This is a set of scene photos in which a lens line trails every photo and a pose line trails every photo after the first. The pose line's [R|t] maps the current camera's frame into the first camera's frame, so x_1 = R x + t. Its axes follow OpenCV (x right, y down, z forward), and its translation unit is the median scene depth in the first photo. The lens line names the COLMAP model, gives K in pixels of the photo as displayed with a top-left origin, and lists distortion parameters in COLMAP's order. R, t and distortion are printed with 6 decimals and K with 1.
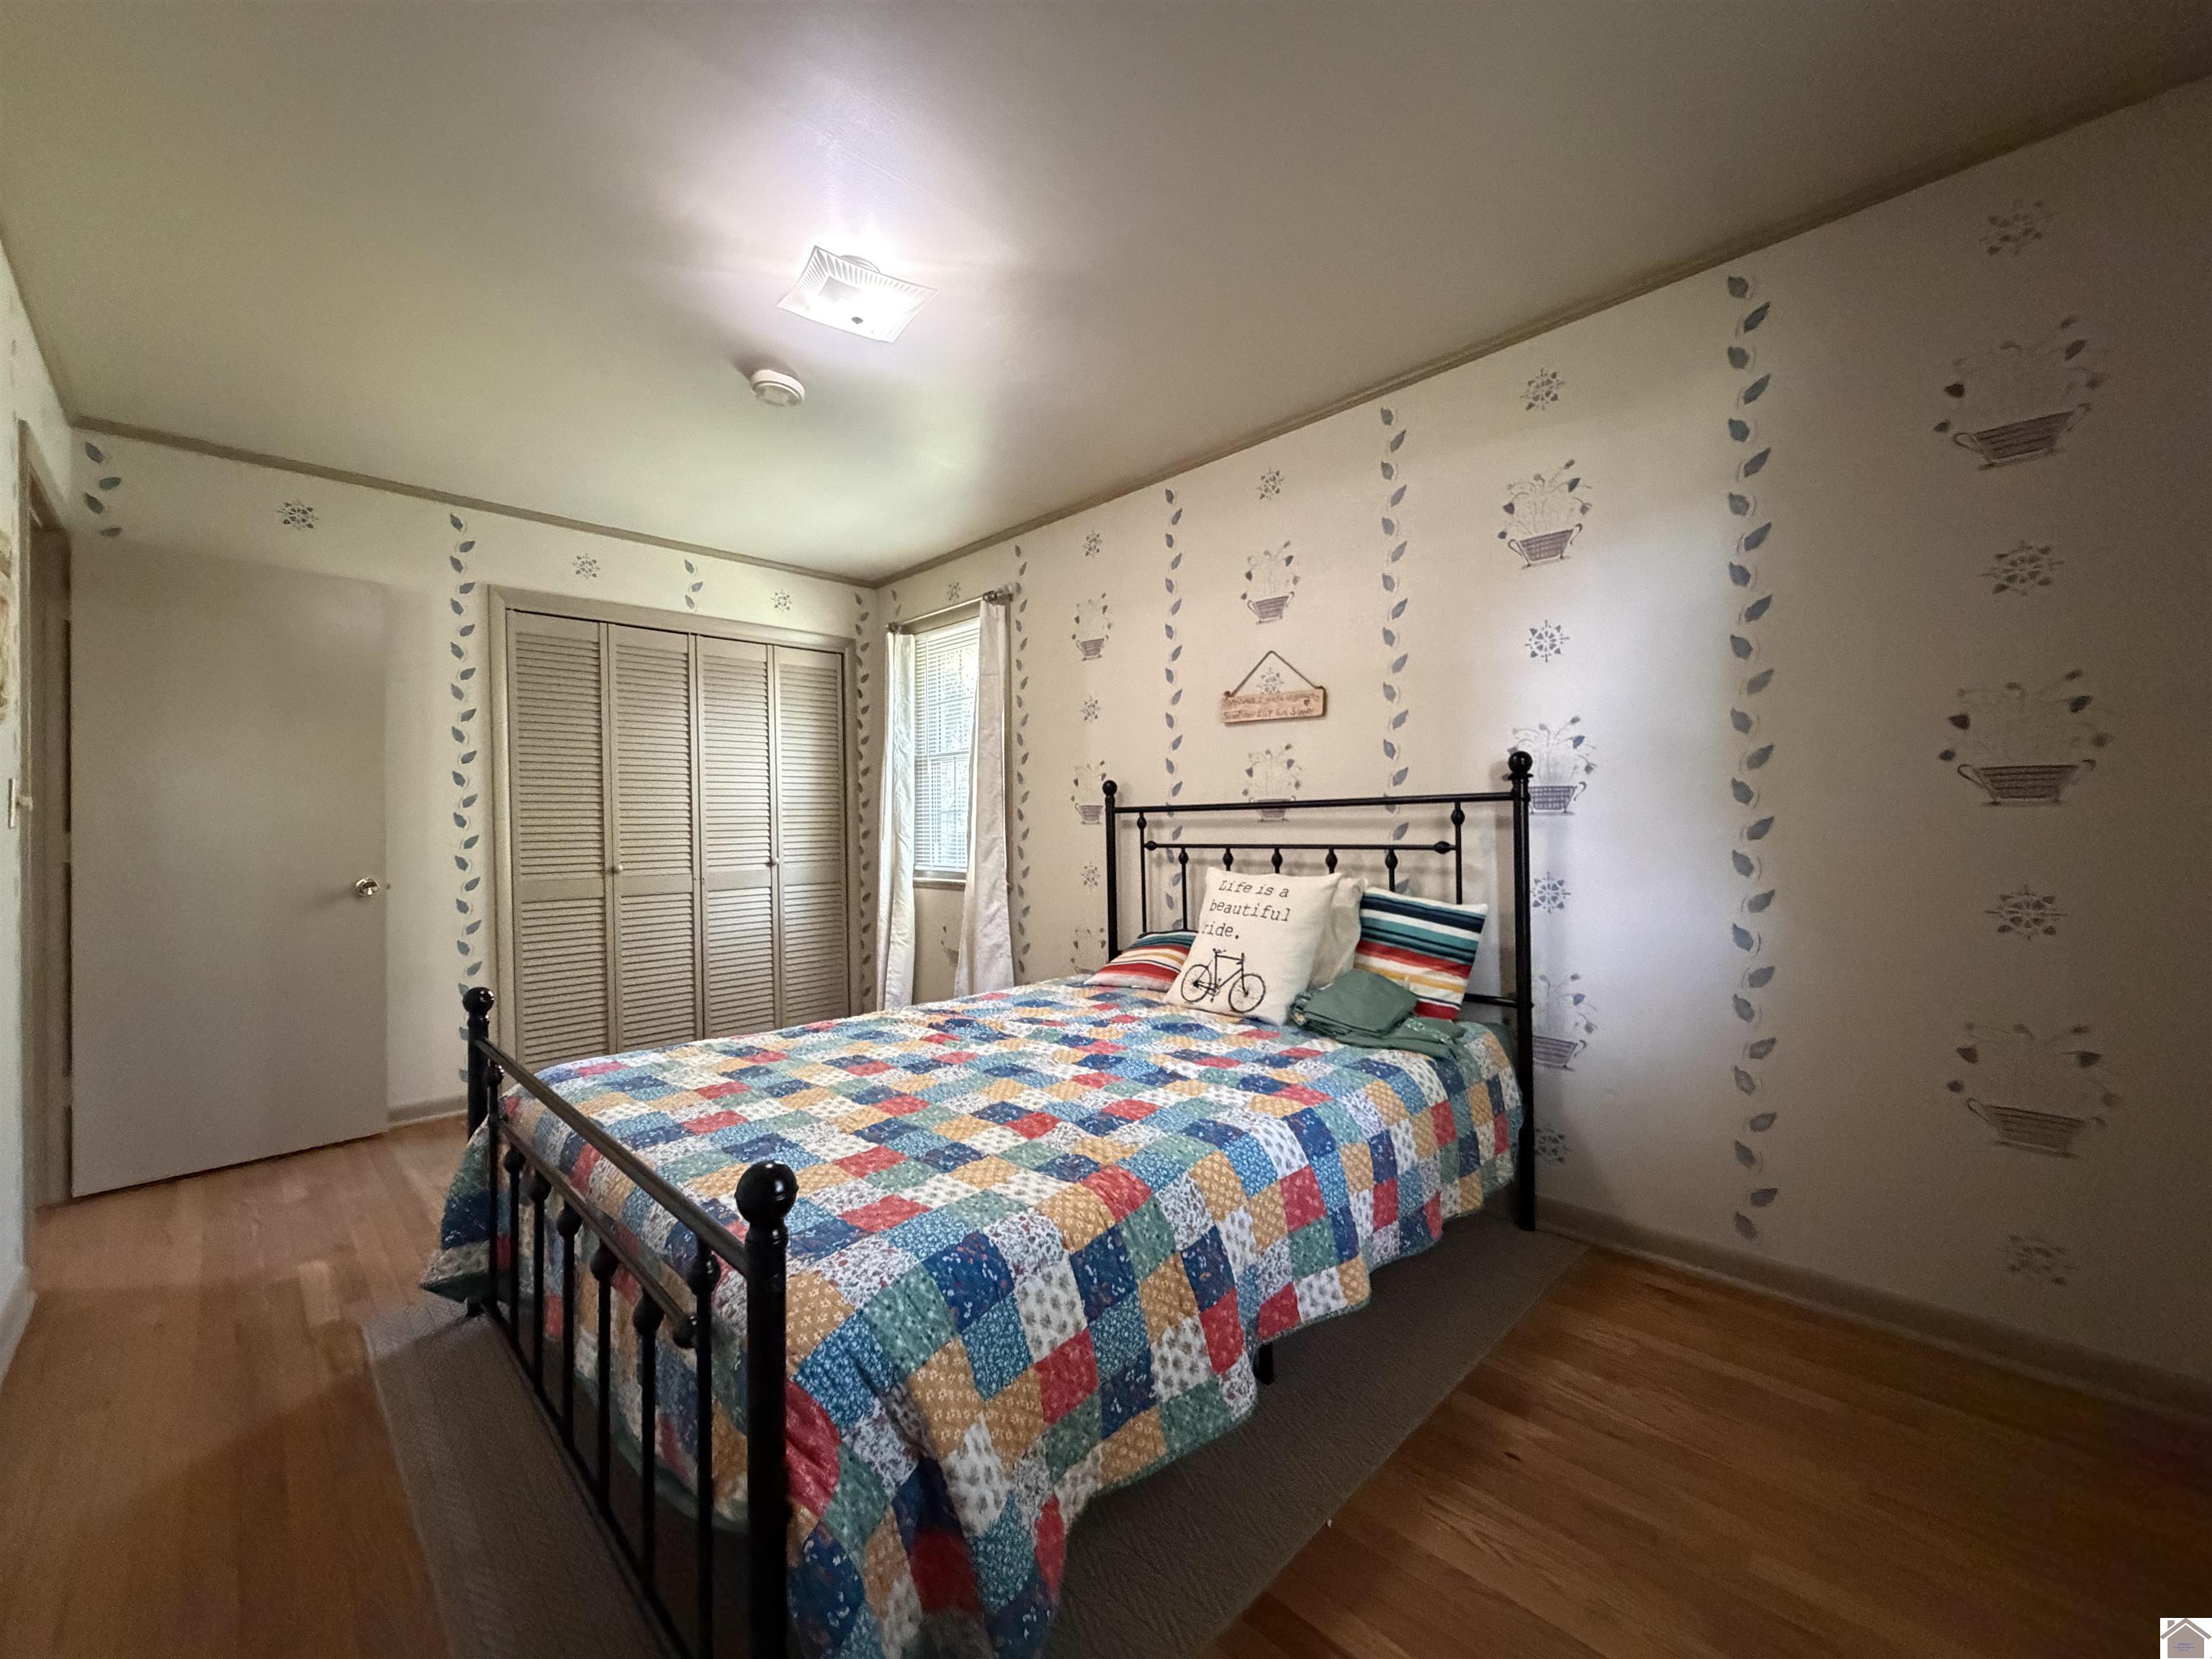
lens RADIAL K [[880.3, 0, 1100.4], [0, 880.3, 831.0], [0, 0, 1]] dist [0.000480, 0.000074]
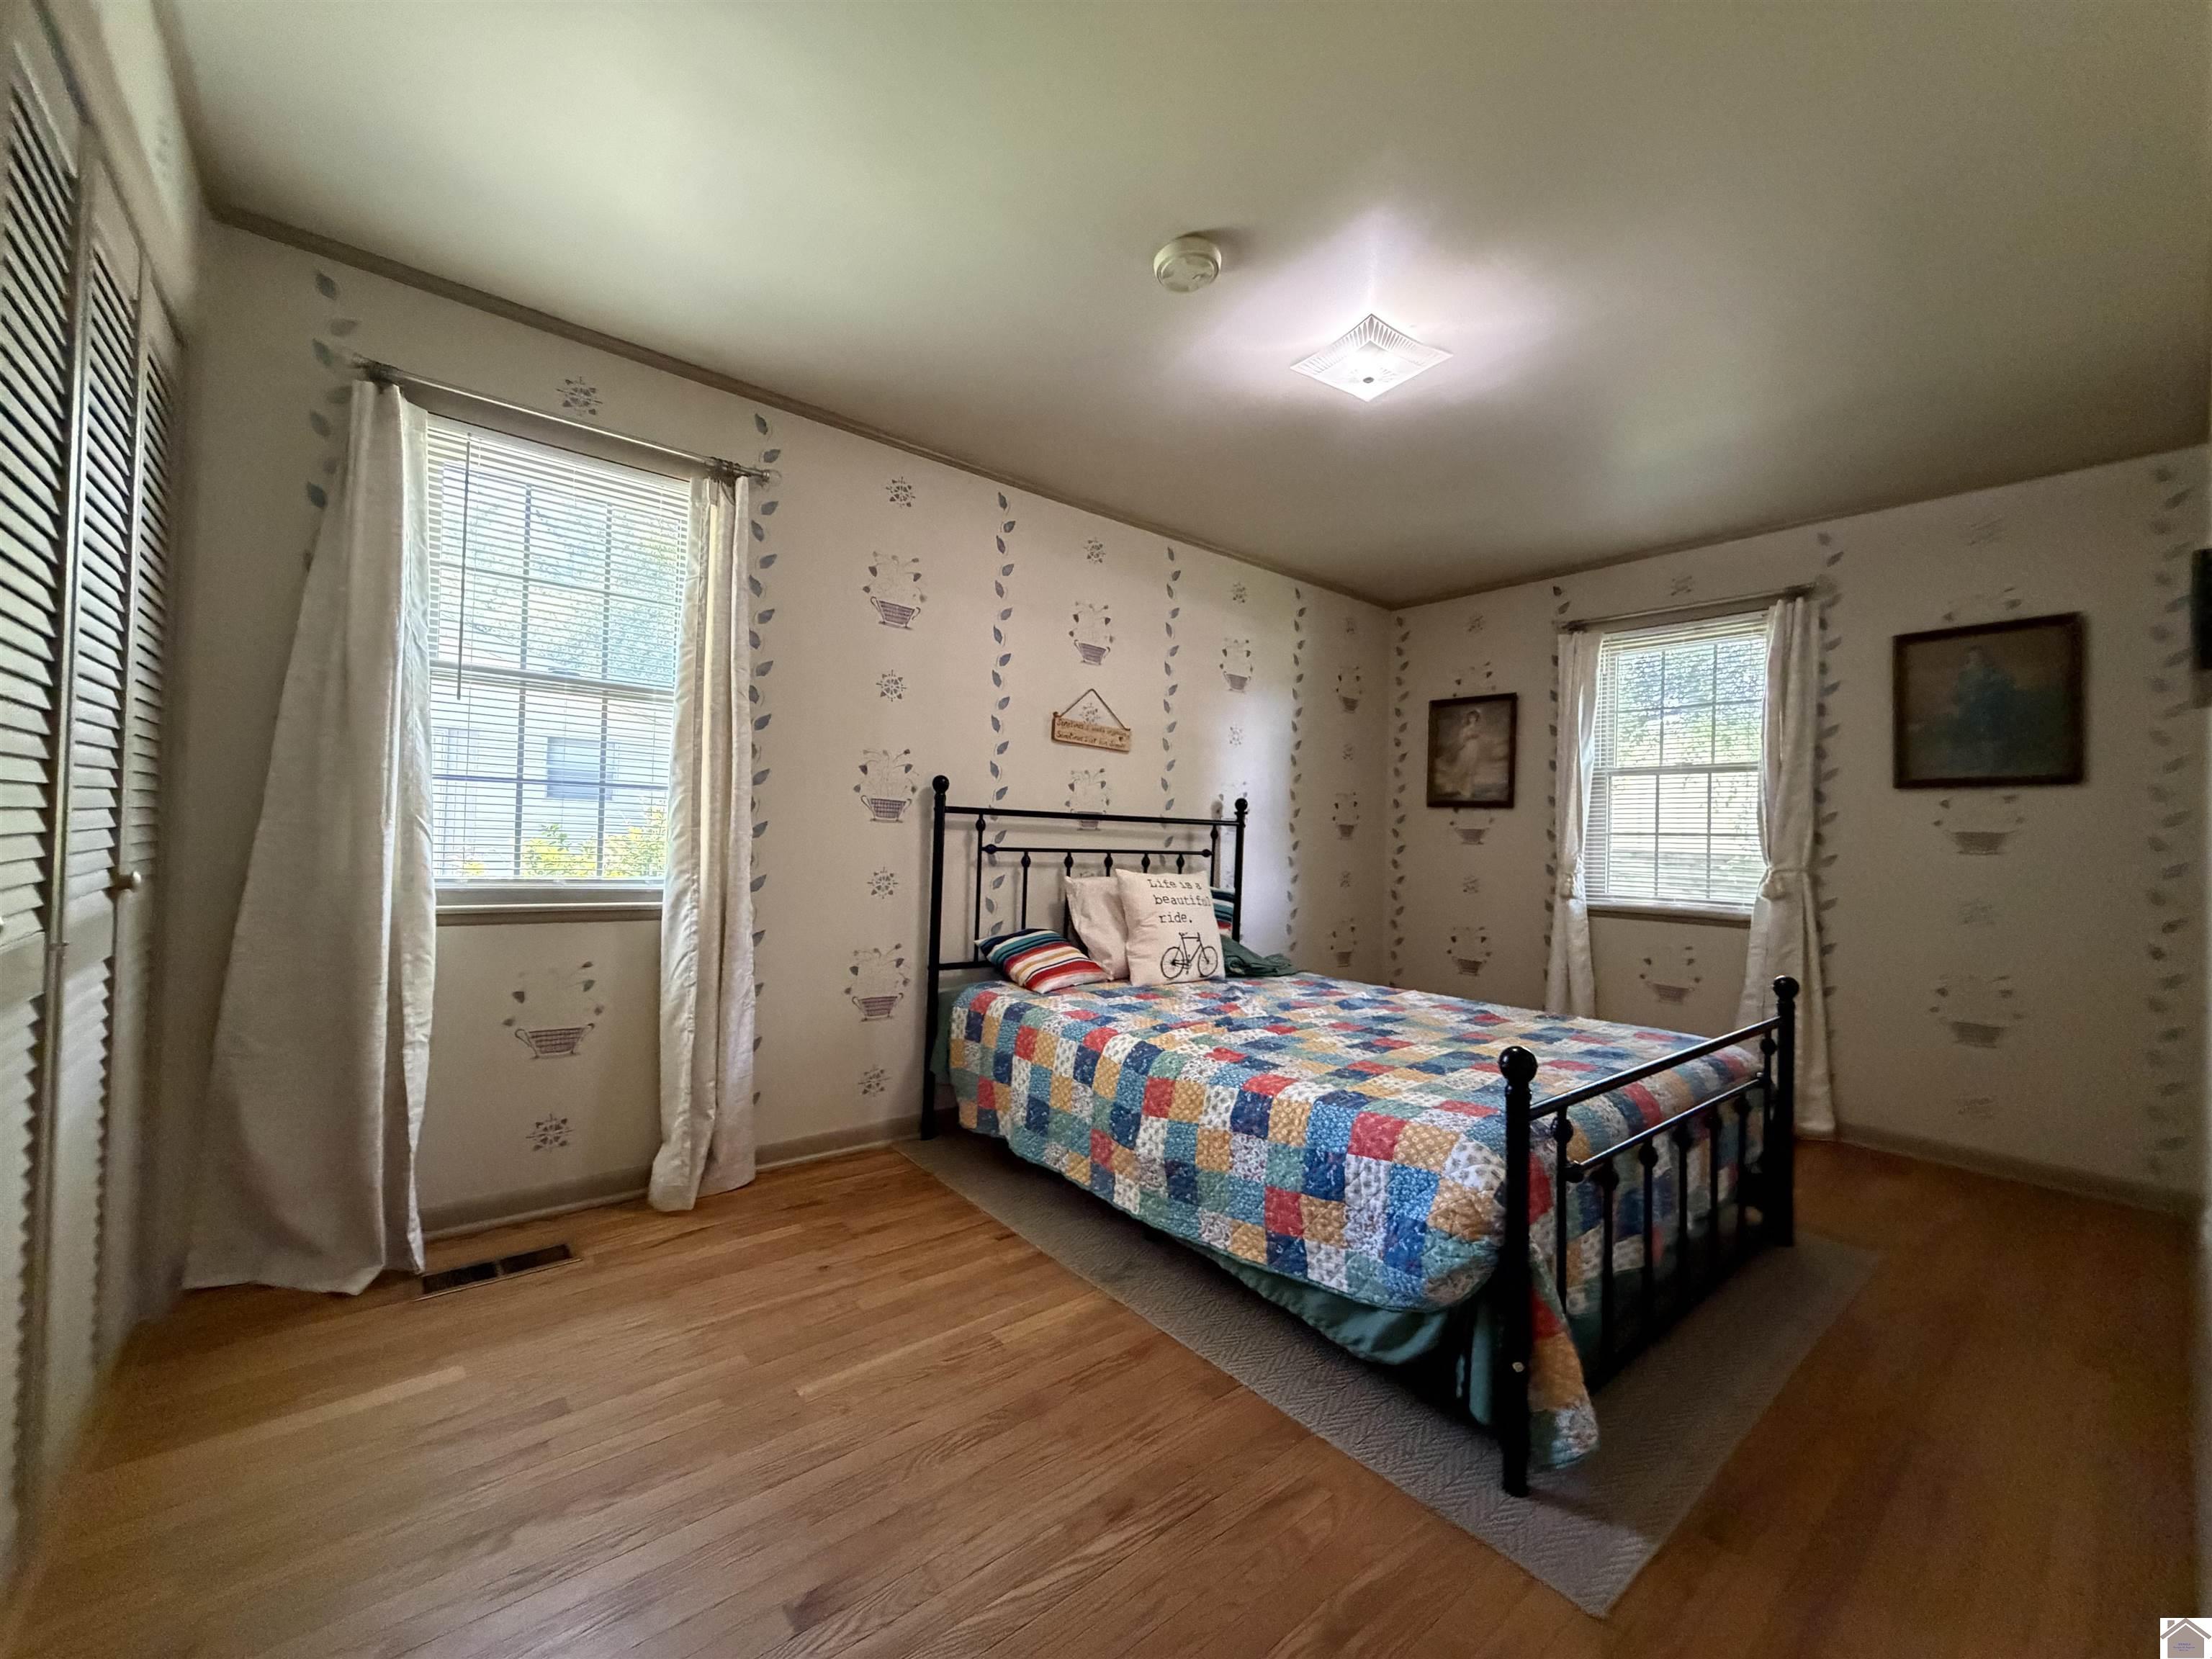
lens RADIAL K [[880.3, 0, 1100.4], [0, 880.3, 831.0], [0, 0, 1]] dist [0.000480, 0.000074]
pose [[0.095948, 0.023409, 0.995111, -1.014892], [-0.030740, 0.999316, -0.020544, 0.014554], [-0.994912, -0.028618, 0.096602, 0.879778]]
